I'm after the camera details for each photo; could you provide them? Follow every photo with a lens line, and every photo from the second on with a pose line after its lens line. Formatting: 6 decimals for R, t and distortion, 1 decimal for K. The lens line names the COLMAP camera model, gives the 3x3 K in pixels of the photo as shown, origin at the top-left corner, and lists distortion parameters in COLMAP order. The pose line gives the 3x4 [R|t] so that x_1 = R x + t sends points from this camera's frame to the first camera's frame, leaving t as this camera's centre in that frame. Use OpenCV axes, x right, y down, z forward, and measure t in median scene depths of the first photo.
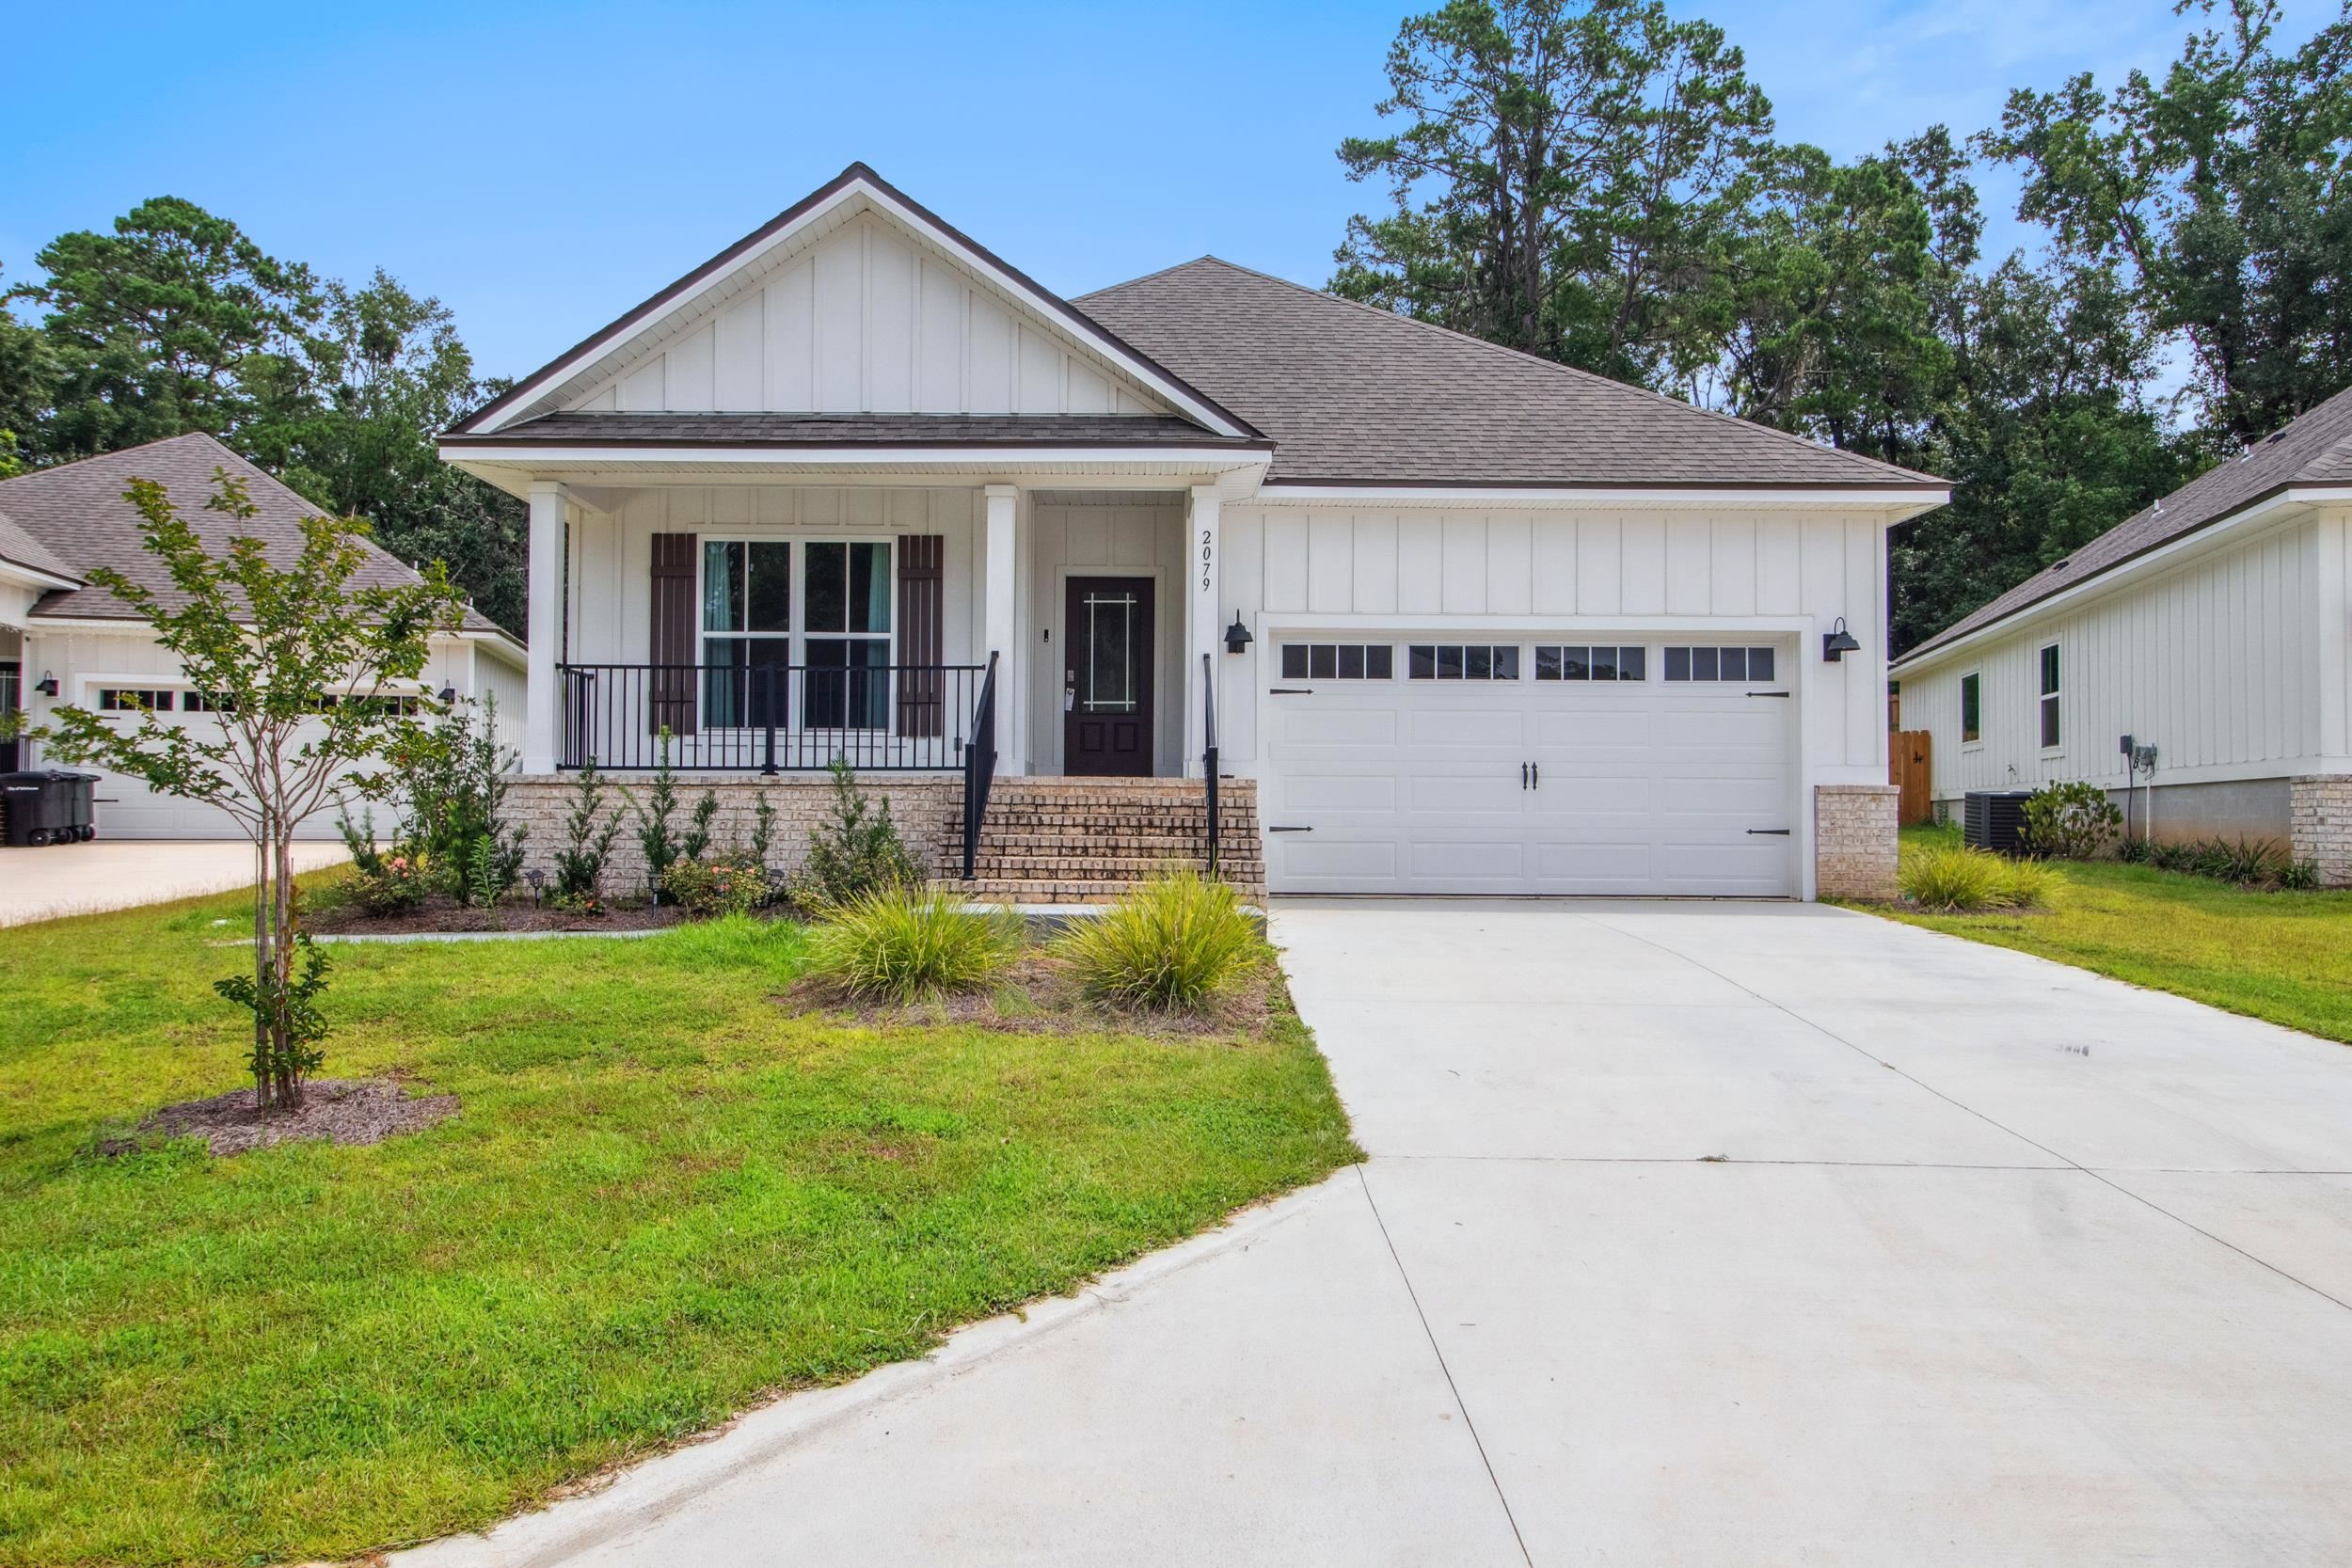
lens RADIAL K [[1582.8, 0, 1137.2], [0, 1582.8, 781.5], [0, 0, 1]] dist [0.004949, 0.001526]
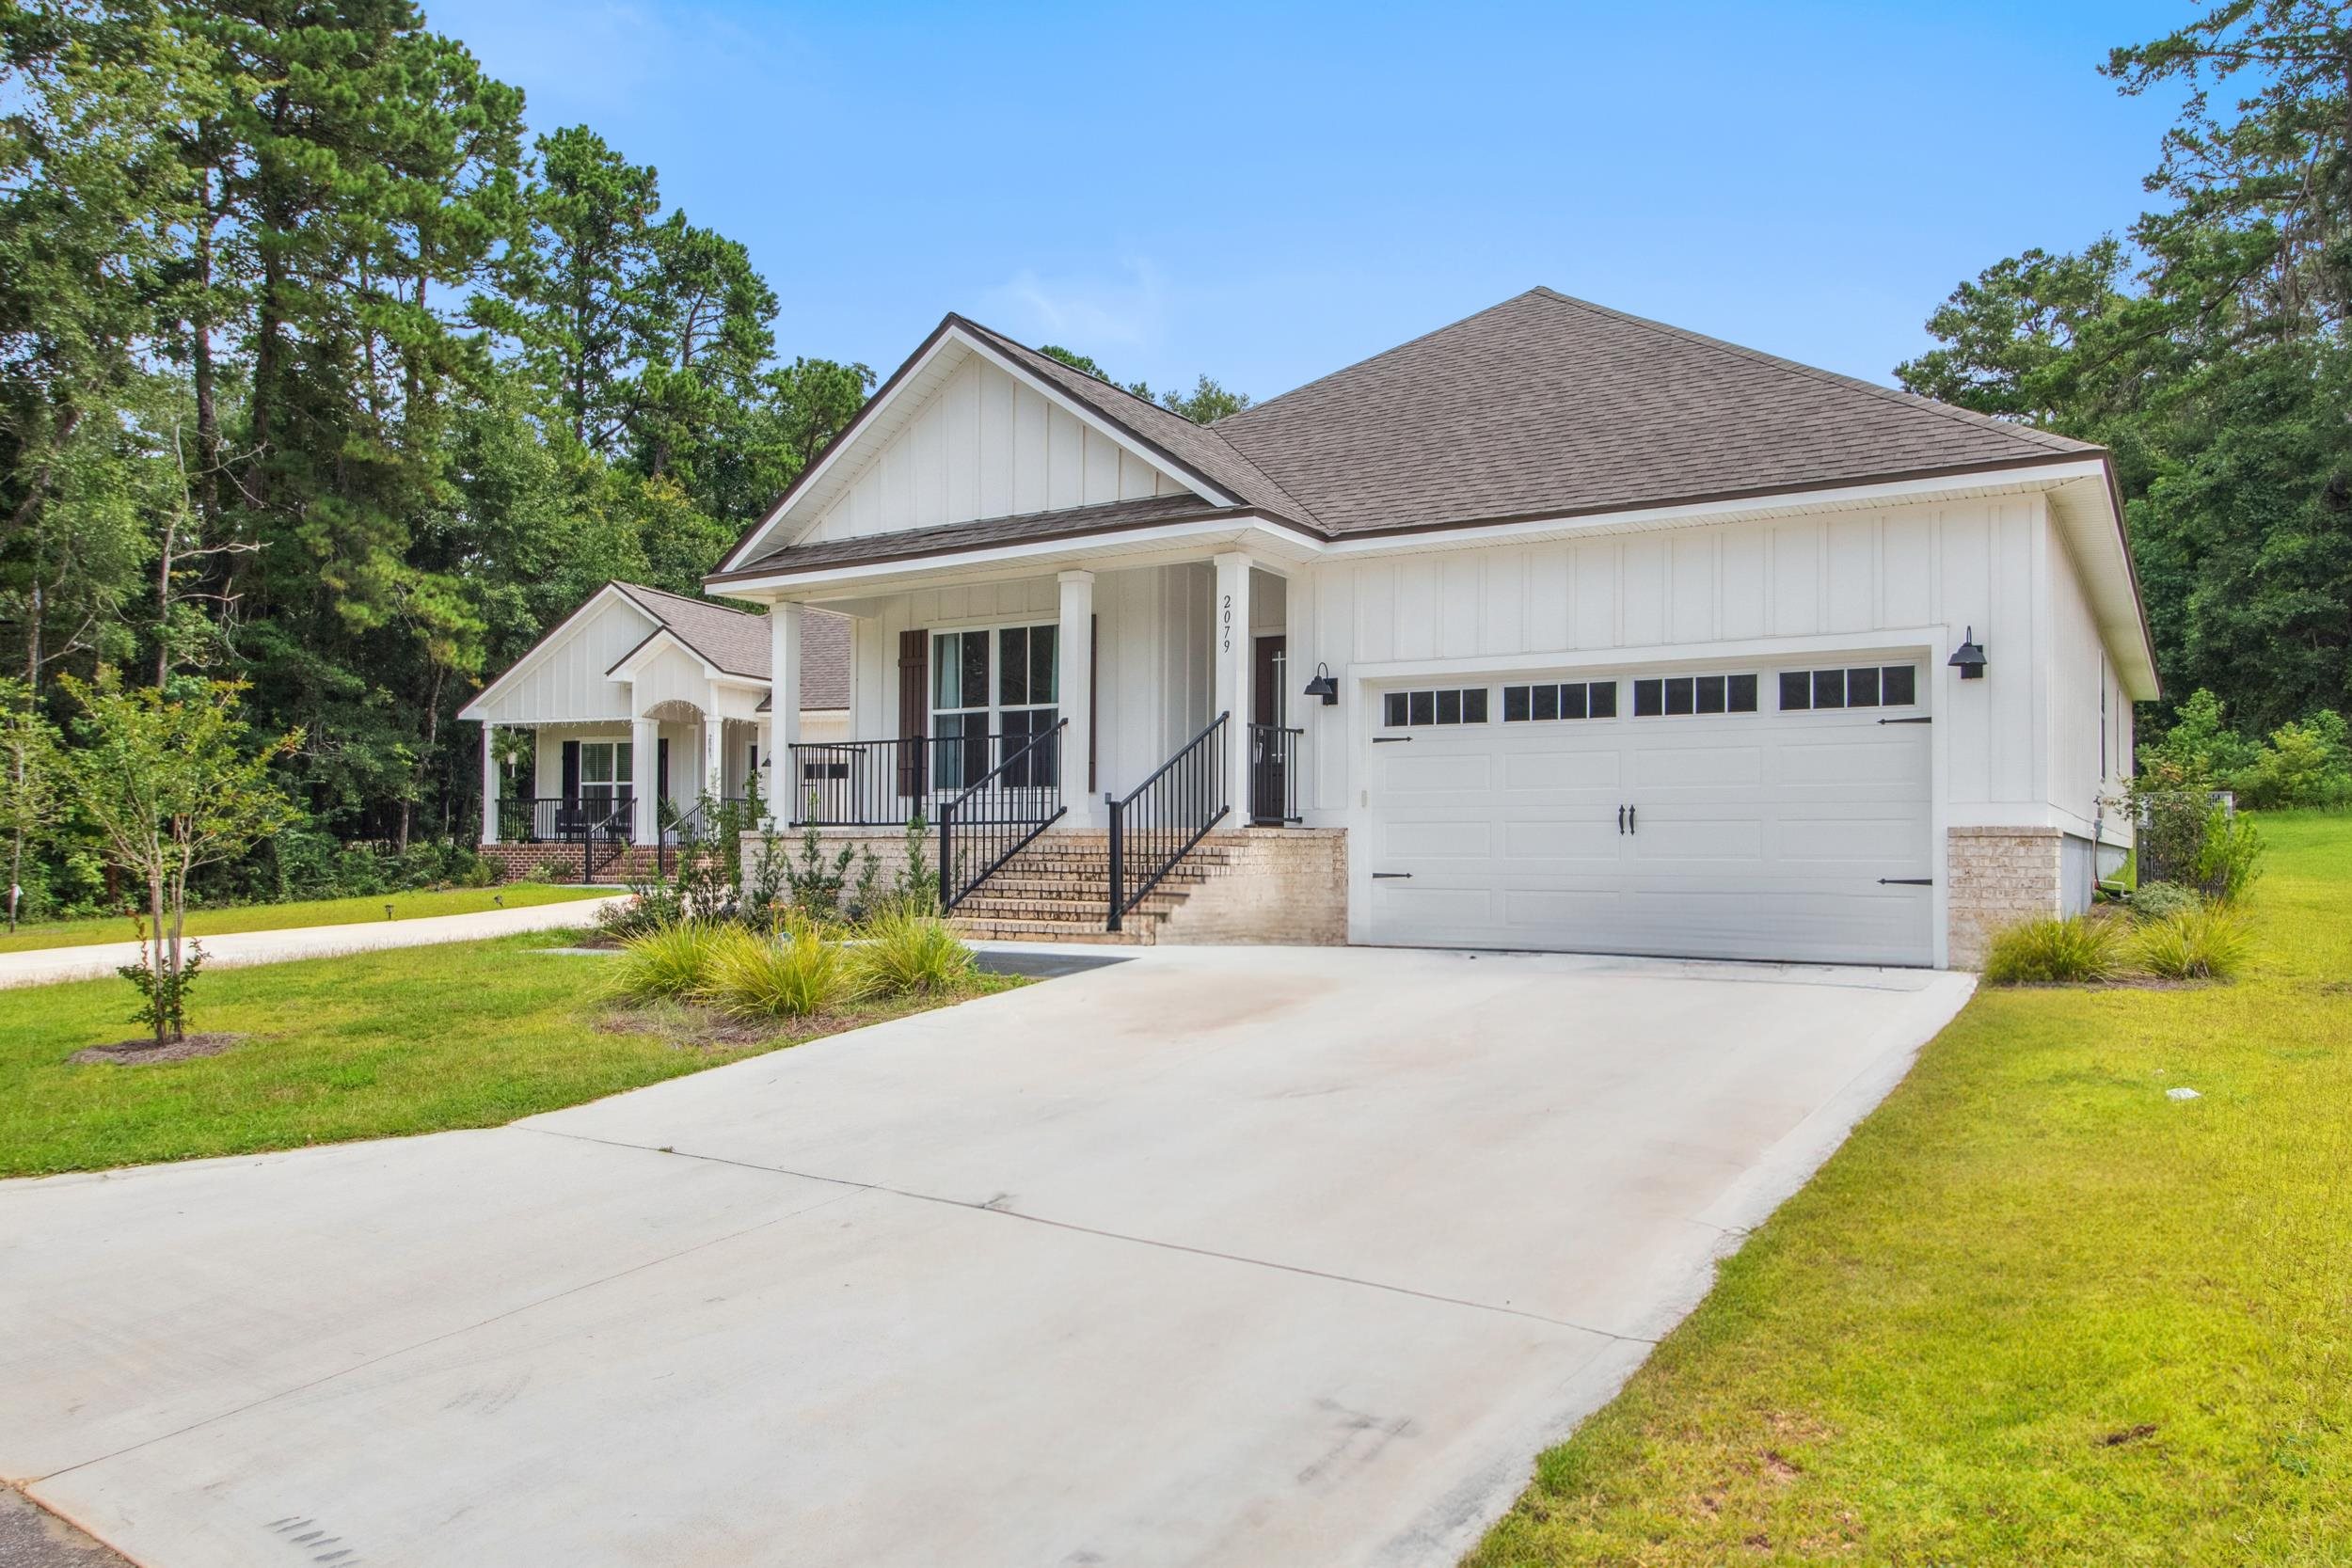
lens RADIAL K [[1595.9, 0, 1172.5], [0, 1595.9, 815.7], [0, 0, 1]] dist [0.008404, 0.002703]
pose [[0.851655, -0.014977, -0.523889, 0.518588], [0.012887, 0.999888, -0.007635, -0.002277], [0.523945, -0.000249, 0.851752, 0.058421]]
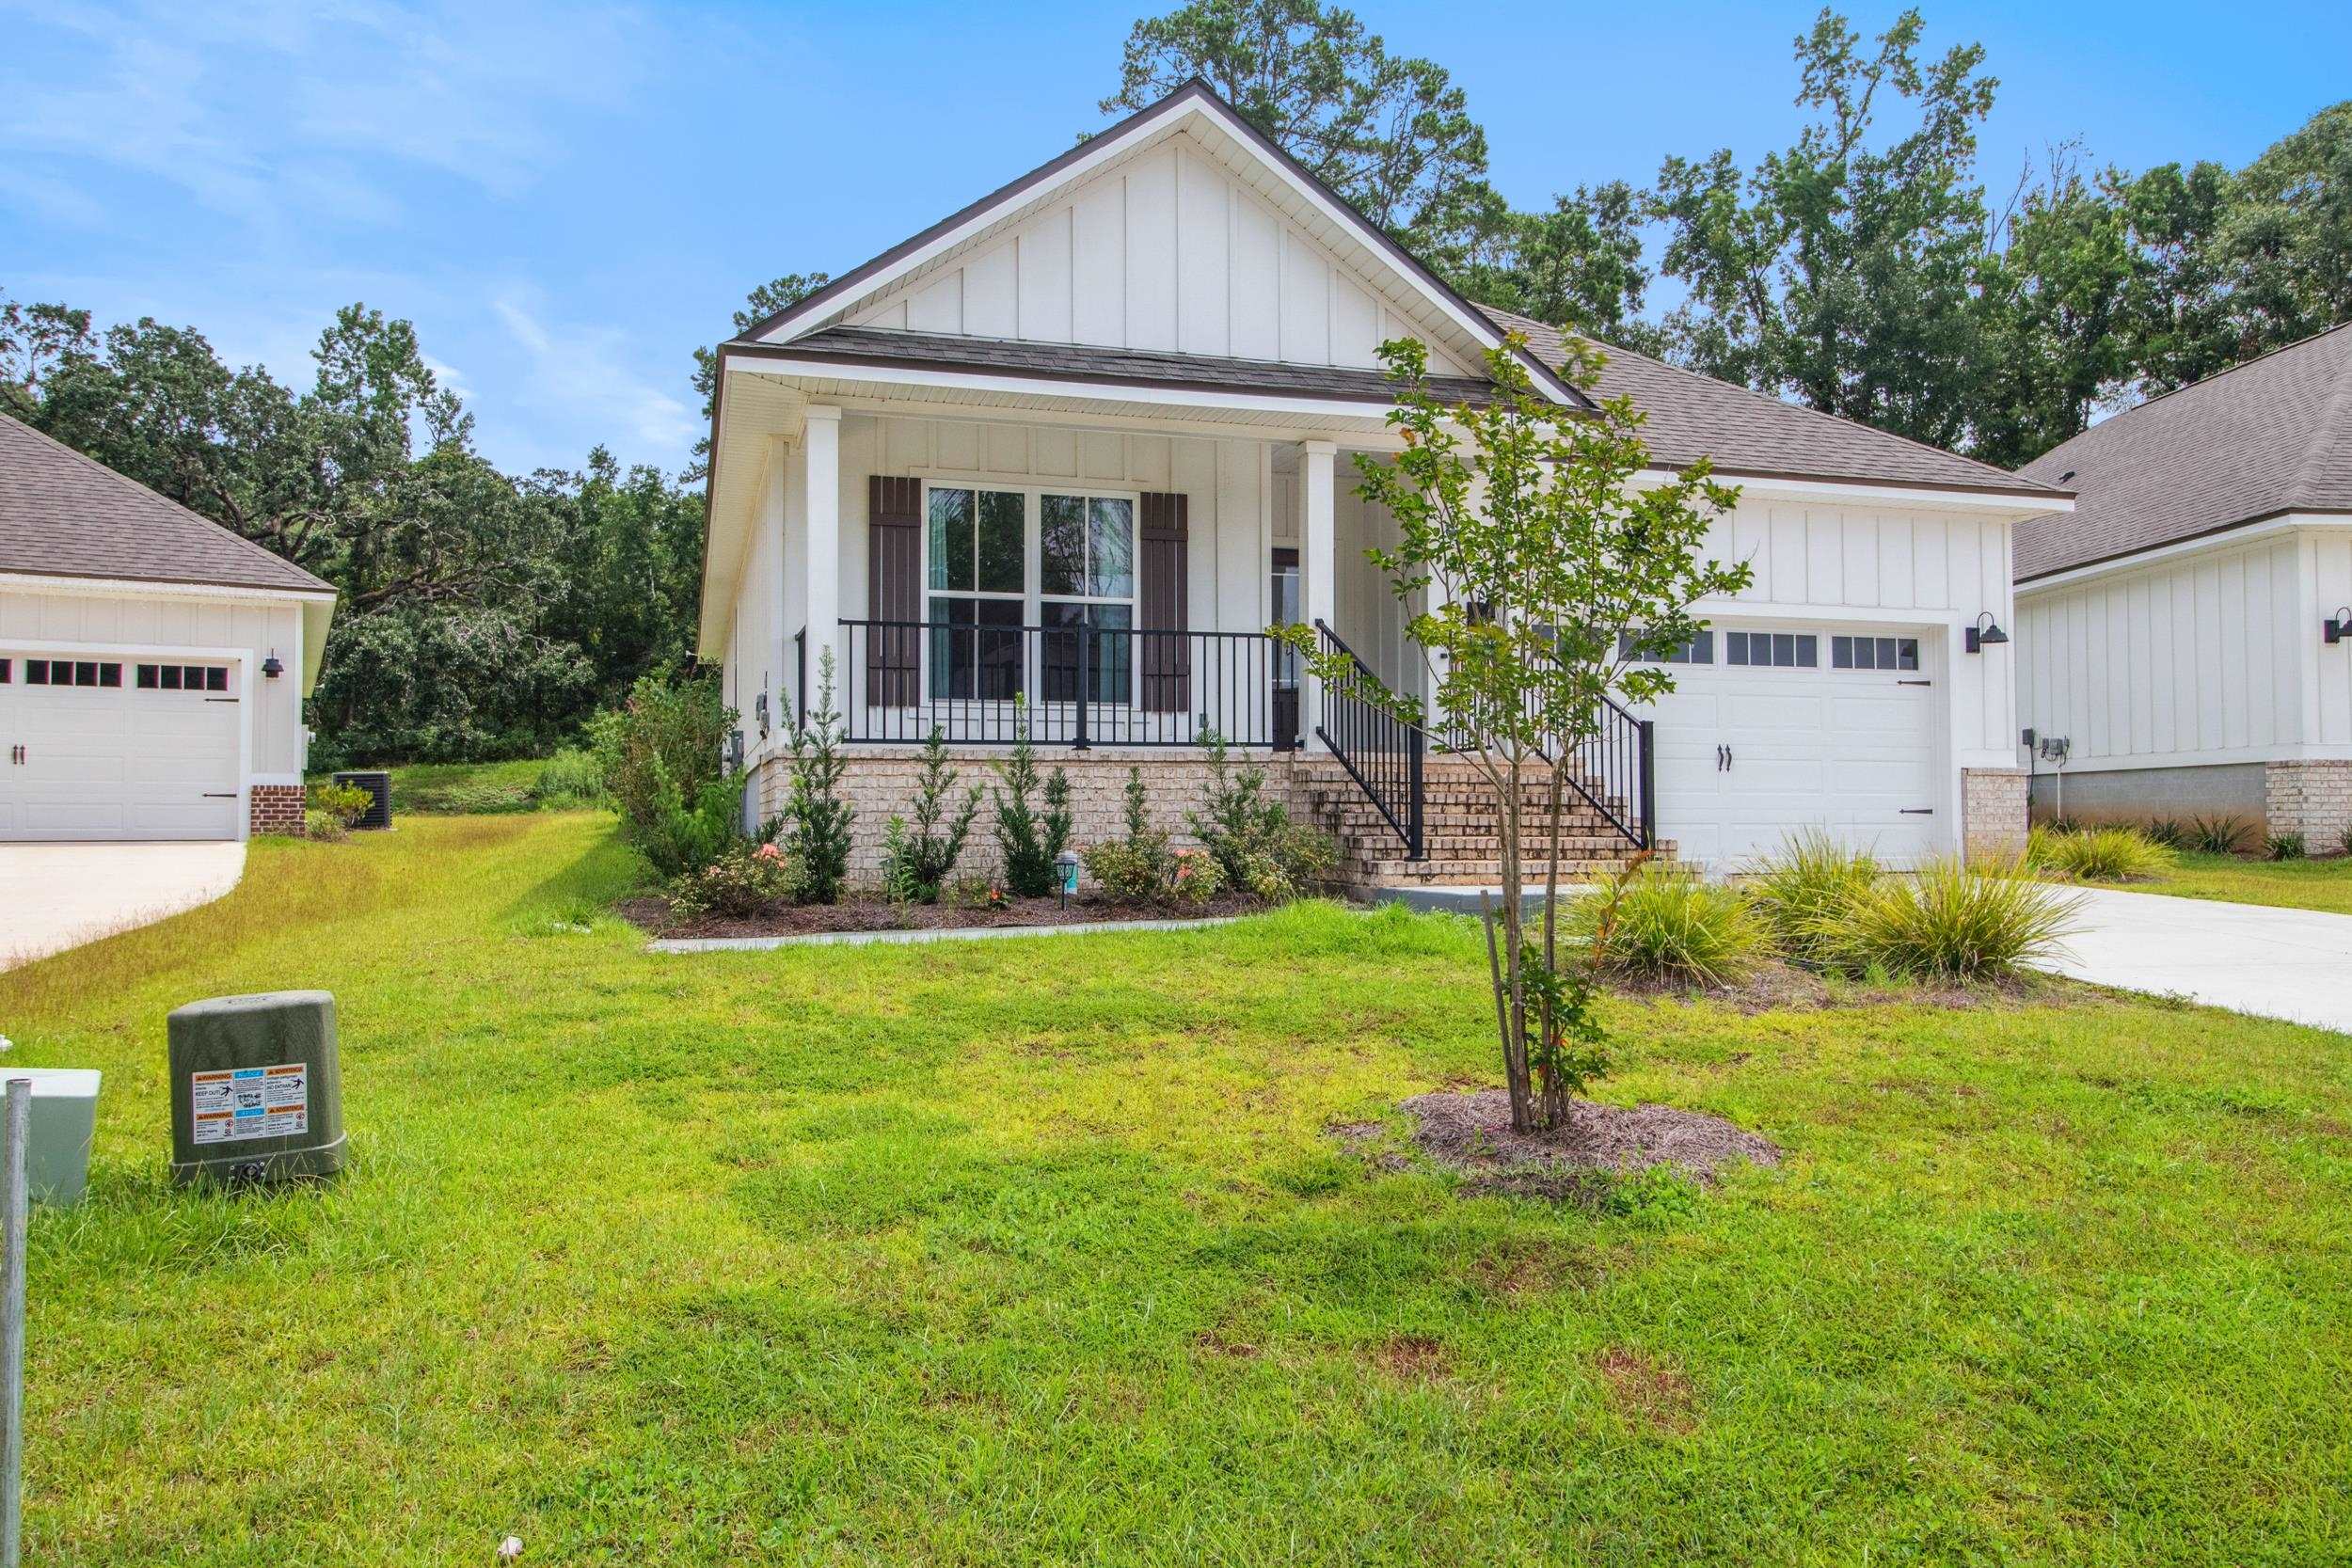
lens RADIAL K [[1582.8, 0, 1137.2], [0, 1582.8, 781.5], [0, 0, 1]] dist [0.004949, 0.001526]
pose [[0.960112, 0.000286, 0.279617, -0.408923], [-0.000398, 1.000000, 0.000345, 0.011768], [-0.279617, -0.000443, 0.960112, 0.121175]]
